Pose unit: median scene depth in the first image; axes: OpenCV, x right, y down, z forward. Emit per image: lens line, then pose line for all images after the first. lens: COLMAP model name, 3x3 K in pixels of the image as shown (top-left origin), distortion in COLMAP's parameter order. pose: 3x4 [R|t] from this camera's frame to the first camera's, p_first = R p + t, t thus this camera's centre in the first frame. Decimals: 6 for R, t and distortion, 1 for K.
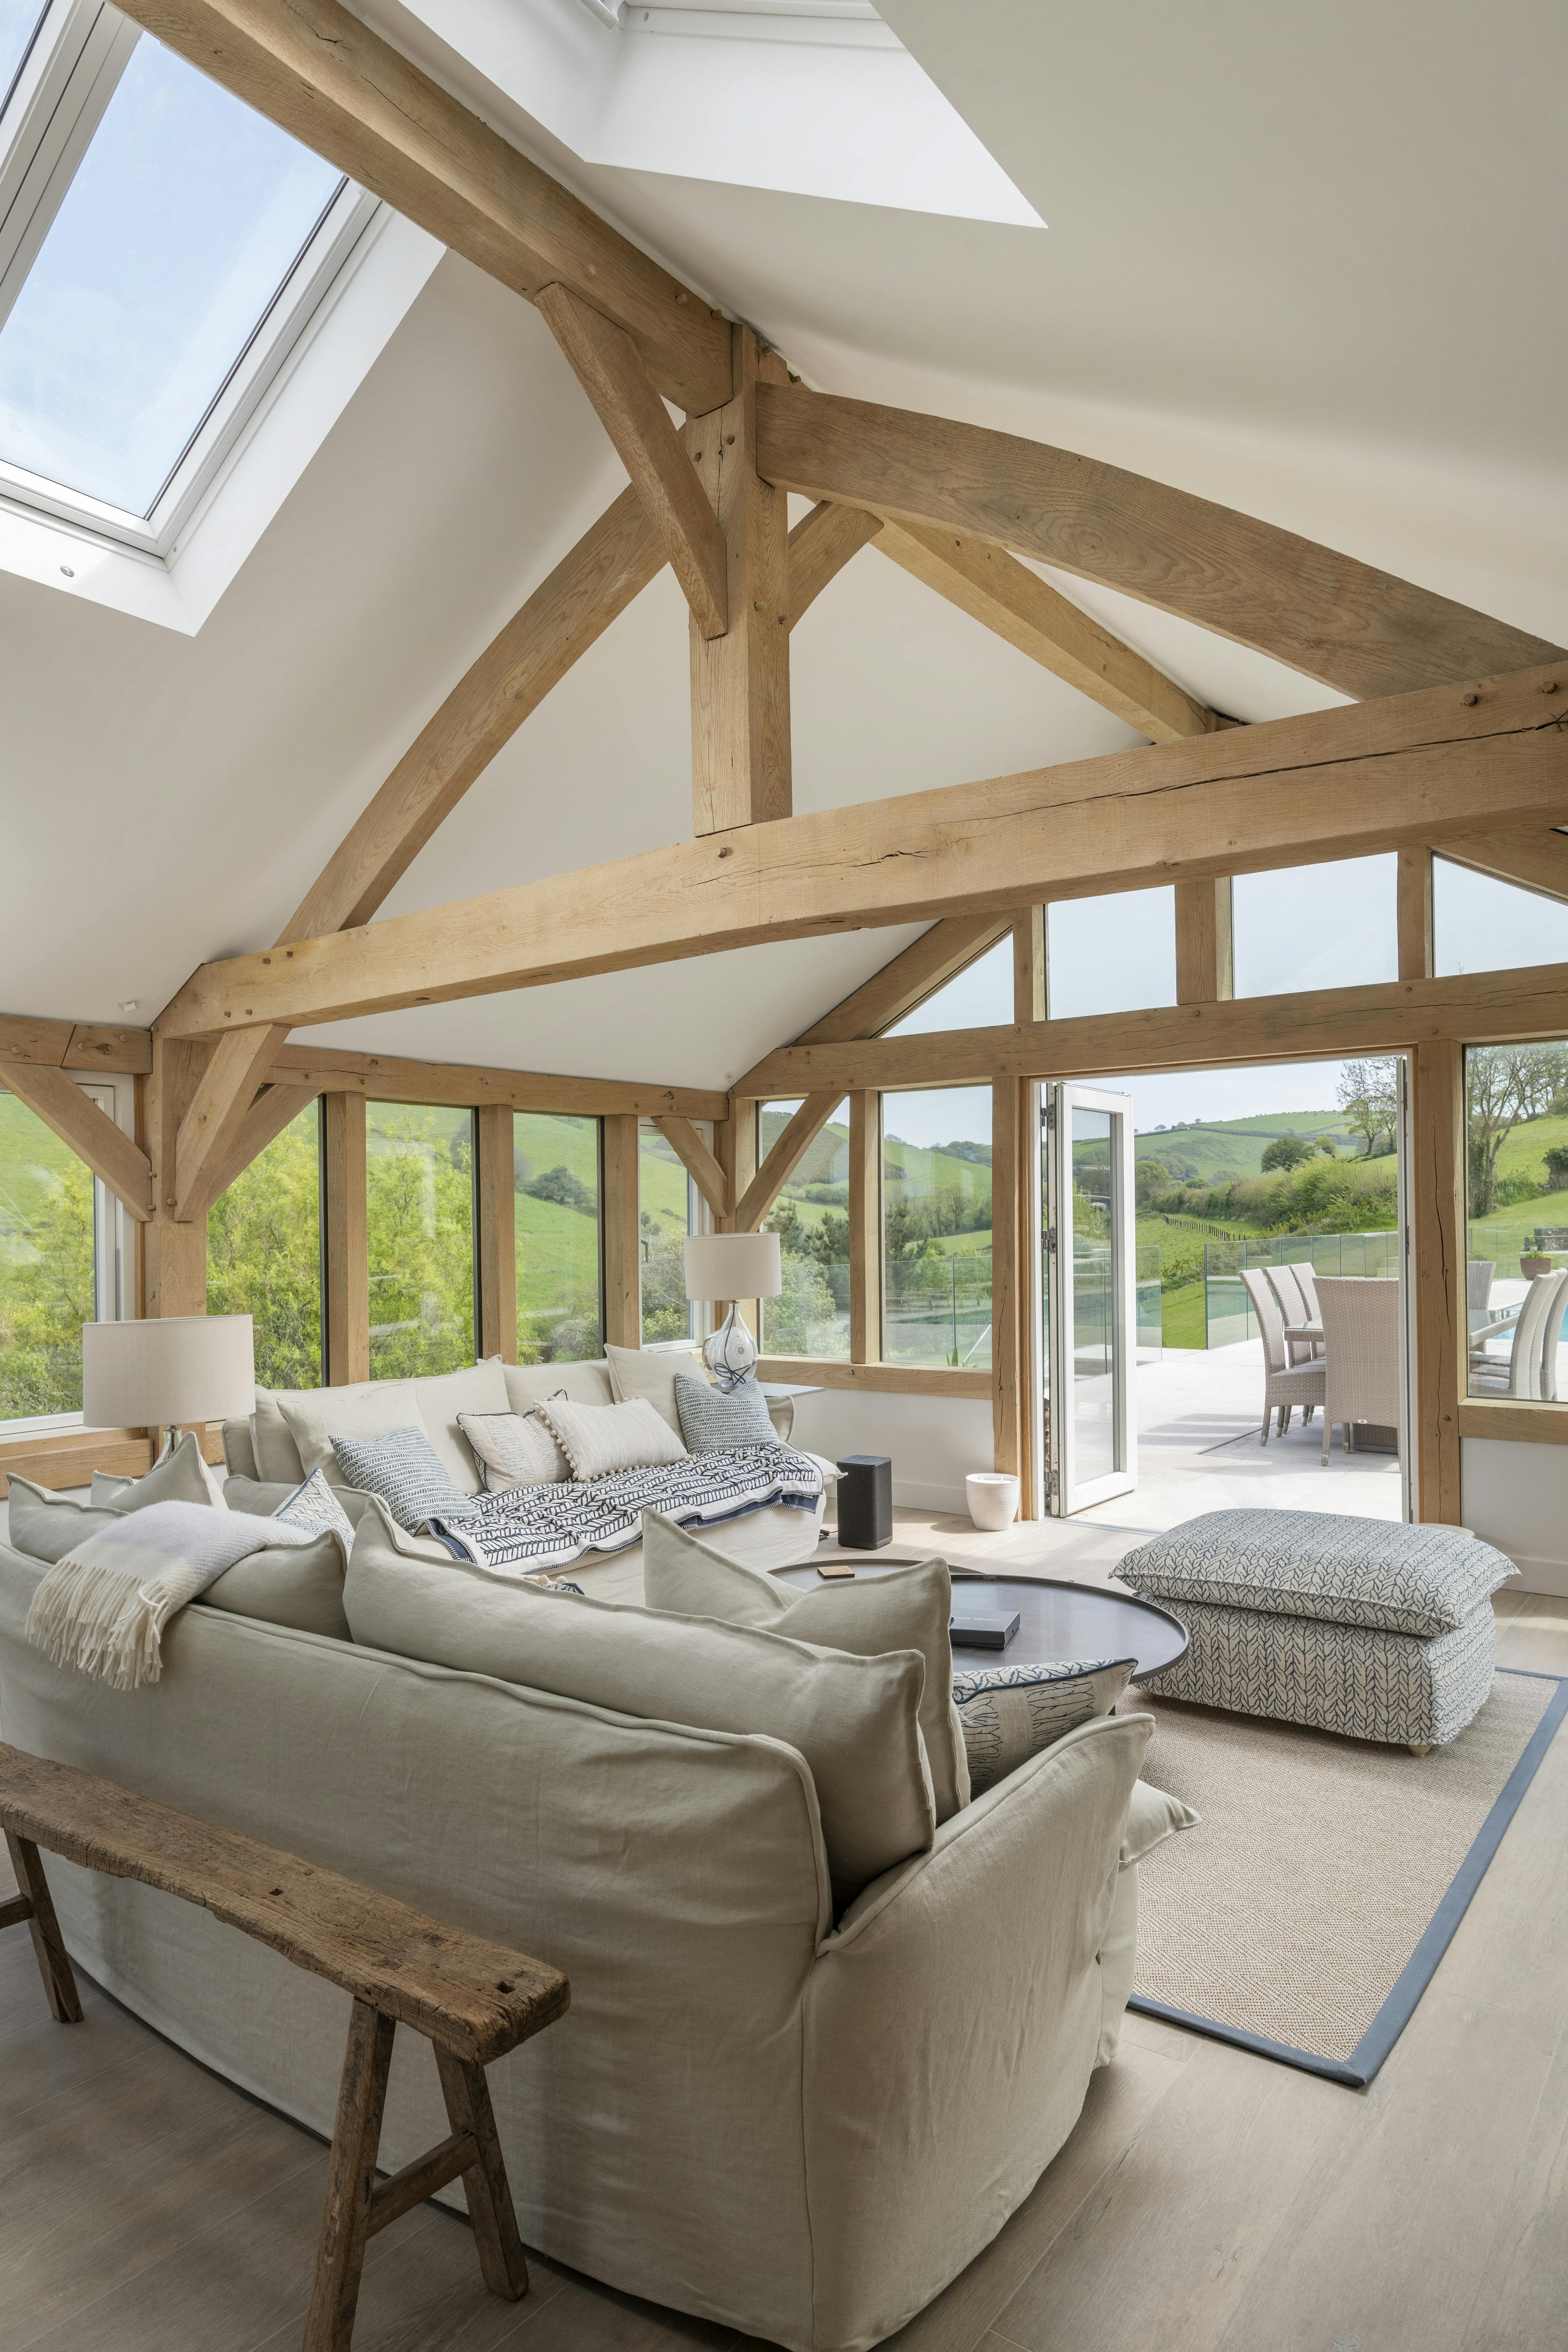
lens RADIAL K [[1367.1, 0, 786.5], [0, 1367.1, 1201.0], [0, 0, 1]] dist [0.004892, -0.000705]
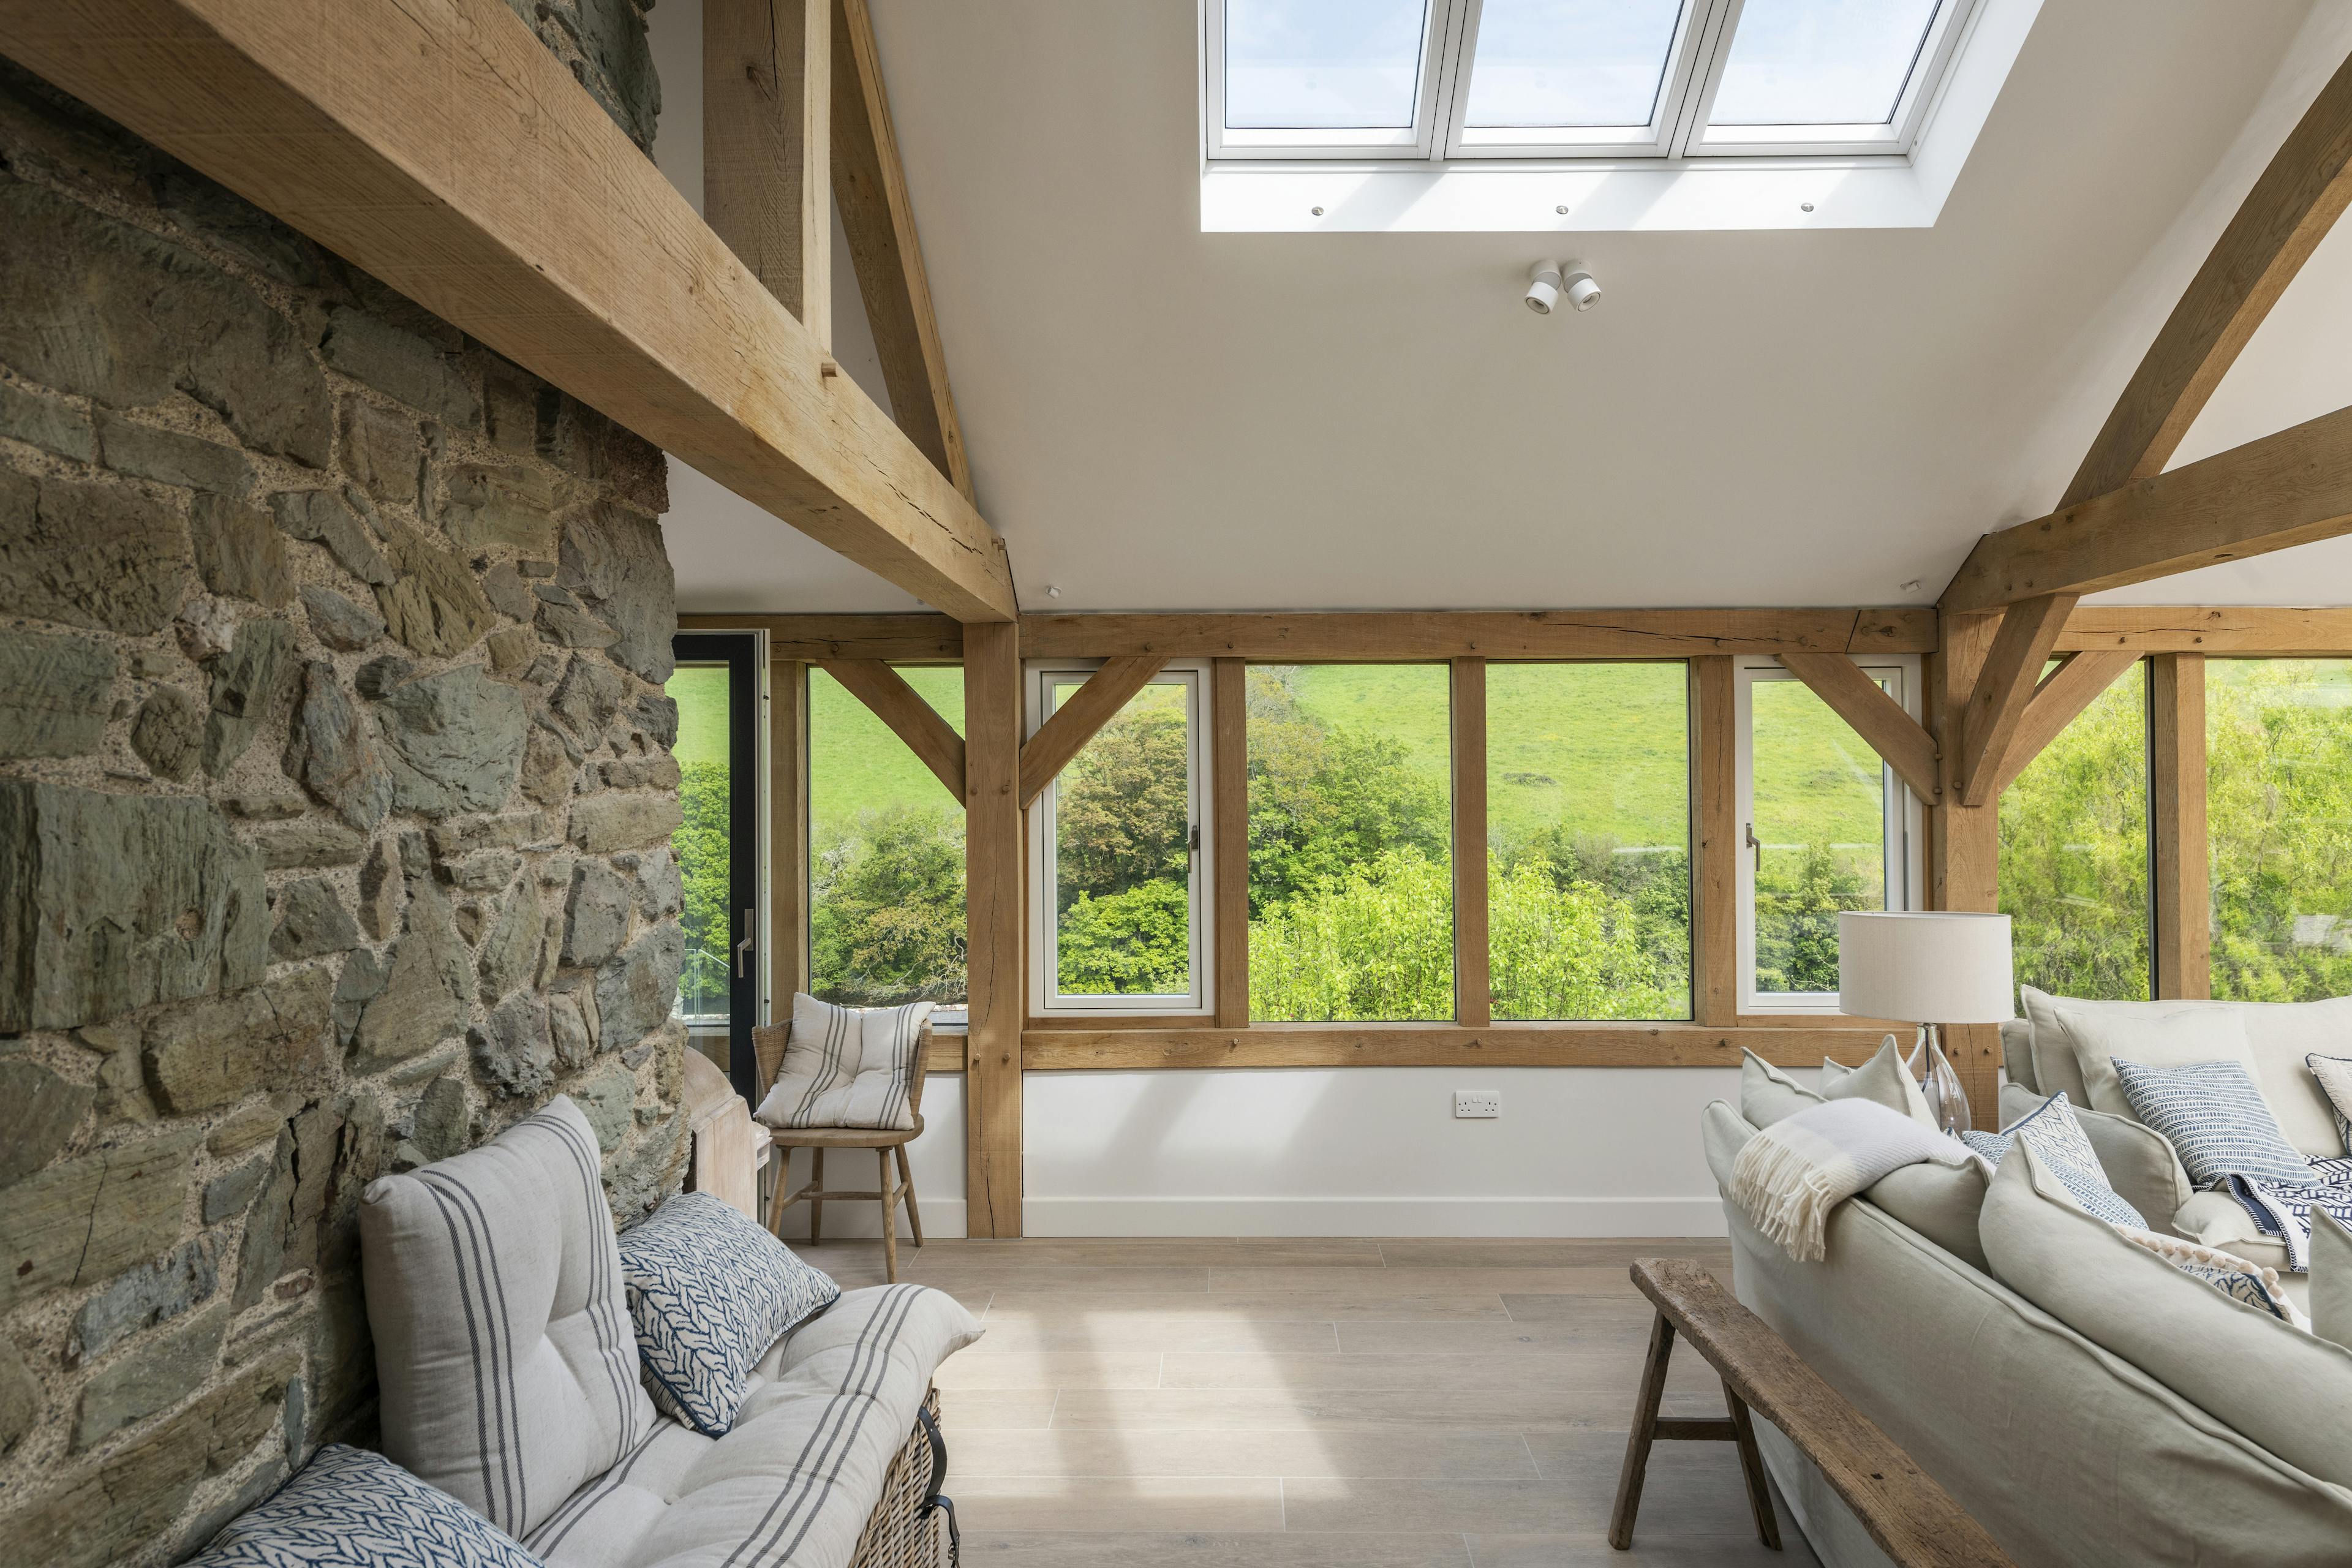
lens RADIAL K [[1511.4, 0, 1218.9], [0, 1511.4, 742.8], [0, 0, 1]] dist [0.001015, -0.000788]
pose [[0.593201, -0.009468, -0.804999, 0.186123], [0.005478, 0.999955, -0.007725, -0.045988], [0.805036, 0.000173, 0.593226, -0.085790]]
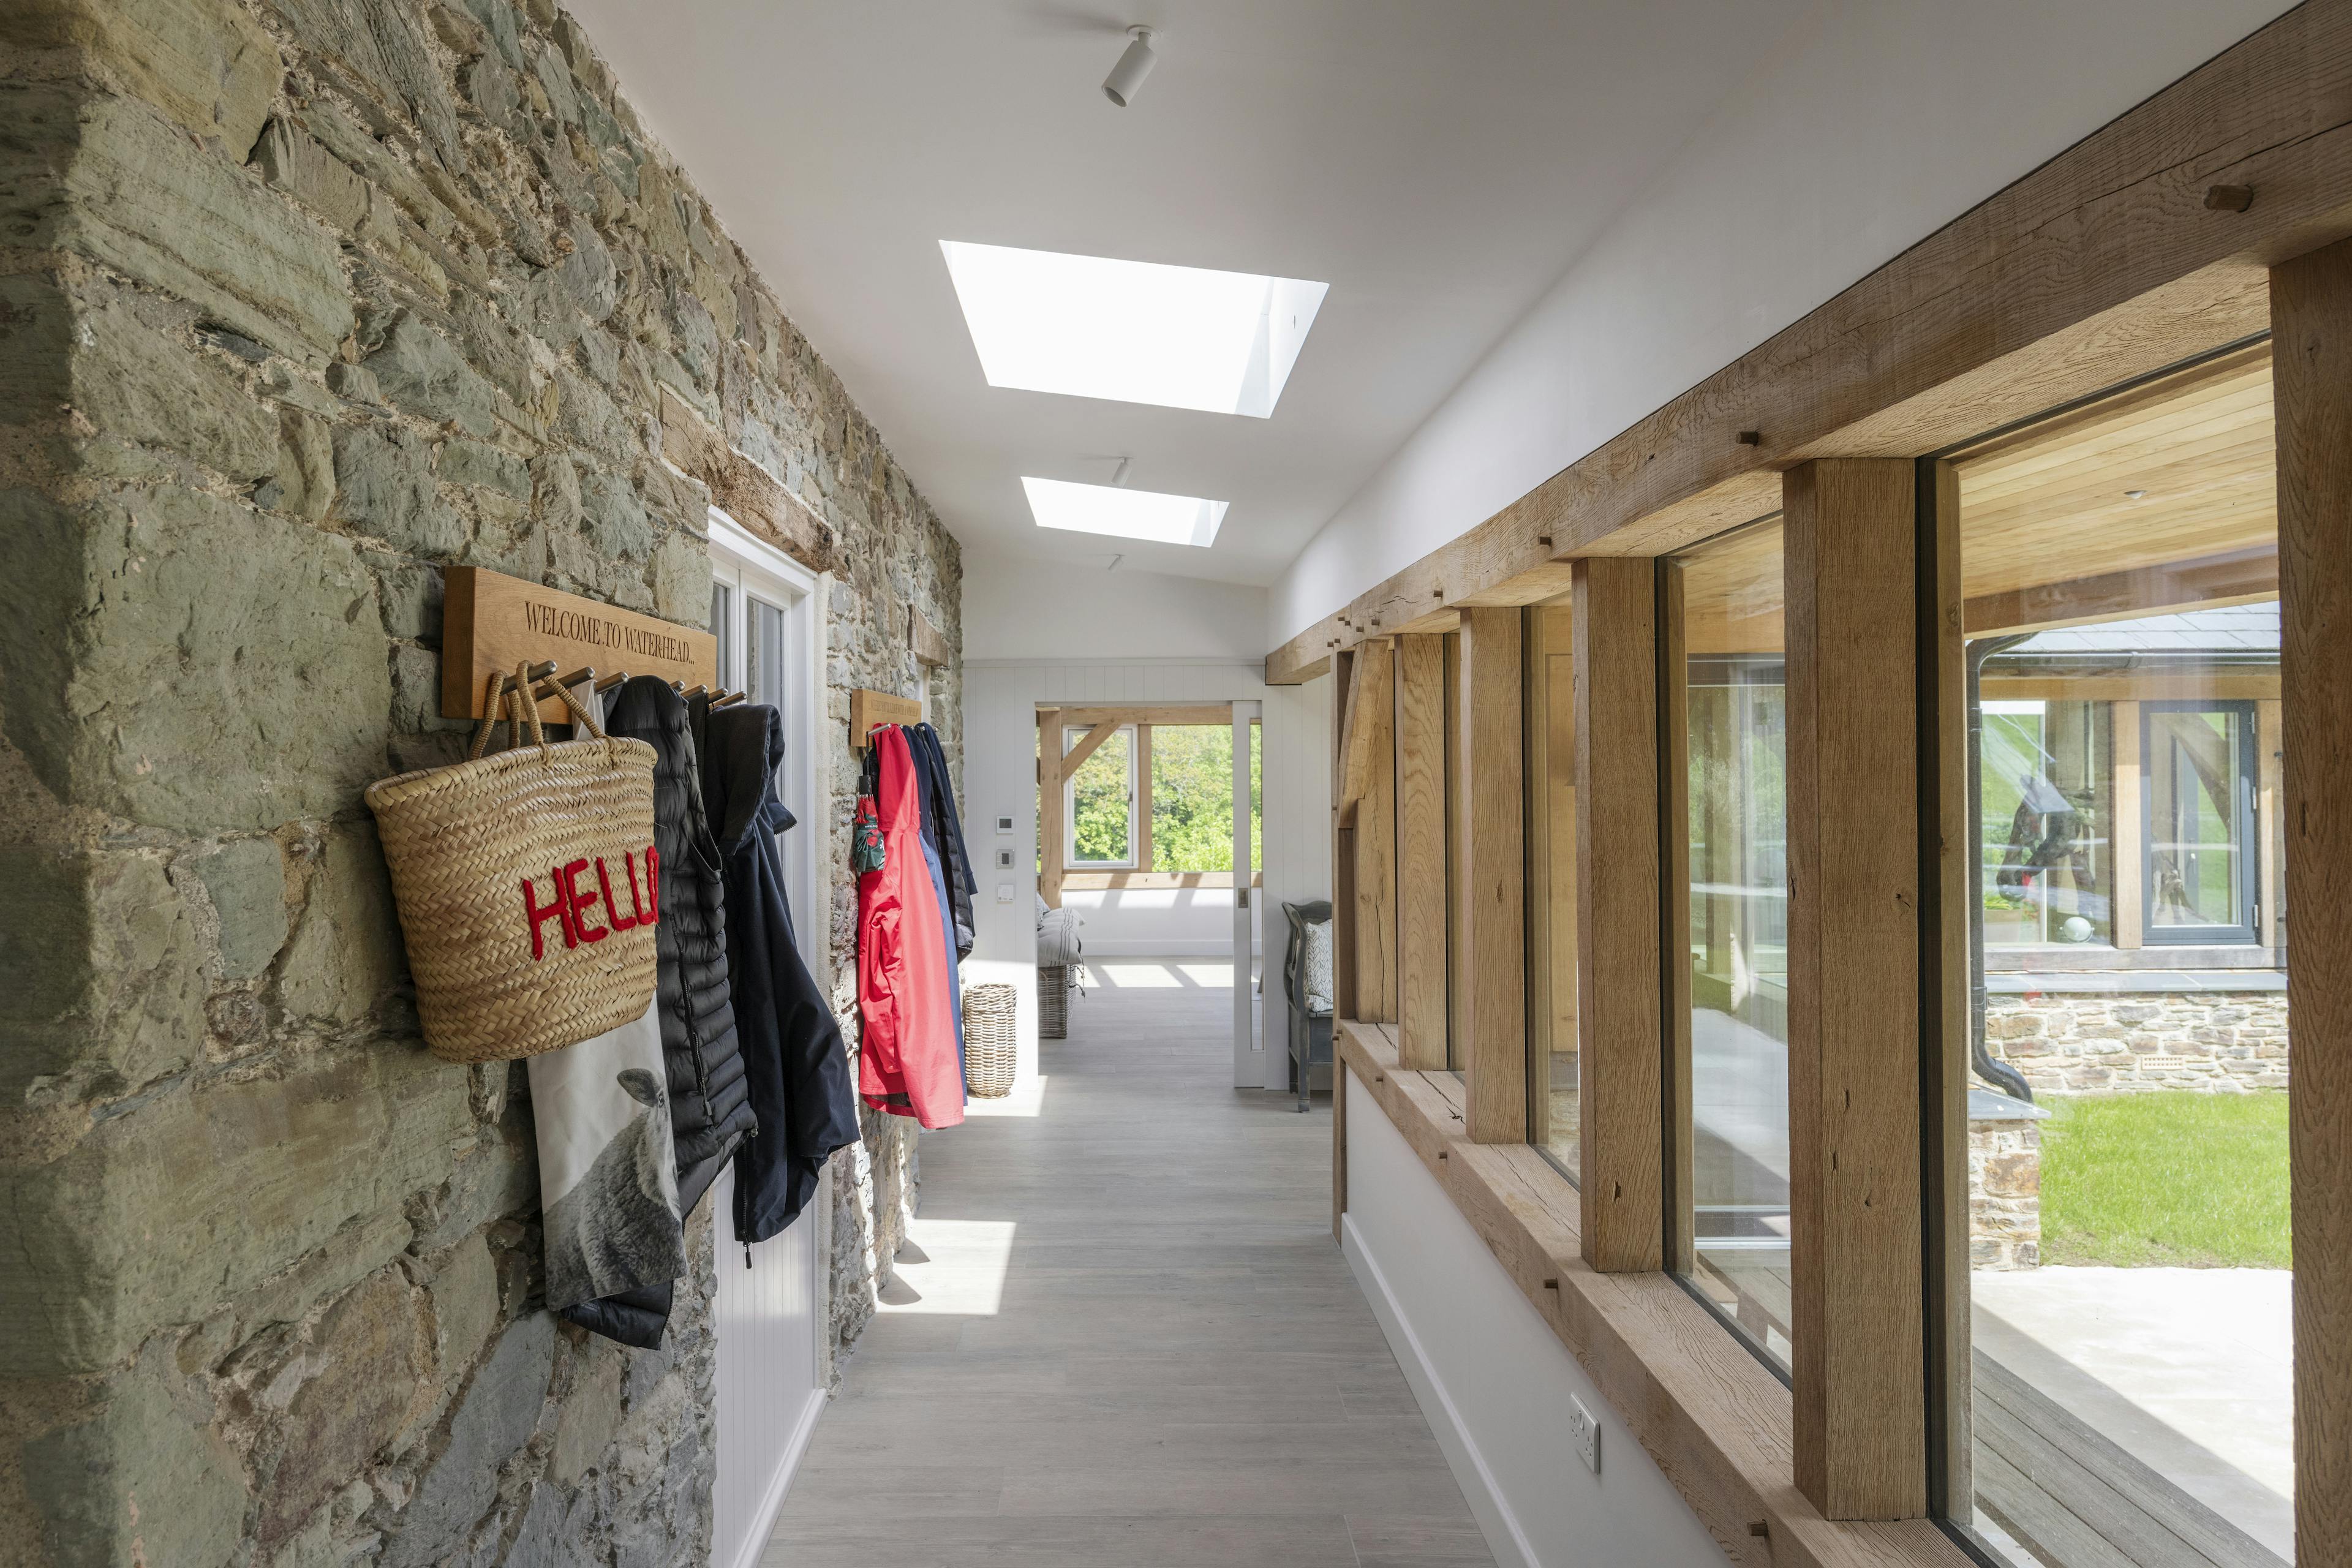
lens RADIAL K [[1783.6, 0, 1138.3], [0, 1783.6, 771.6], [0, 0, 1]] dist [-0.009817, -0.010793]
pose [[0.612522, 0.018421, -0.790239, 2.857762], [0.005622, 0.999602, 0.027659, -0.162919], [0.790433, -0.021385, 0.612175, -2.219593]]
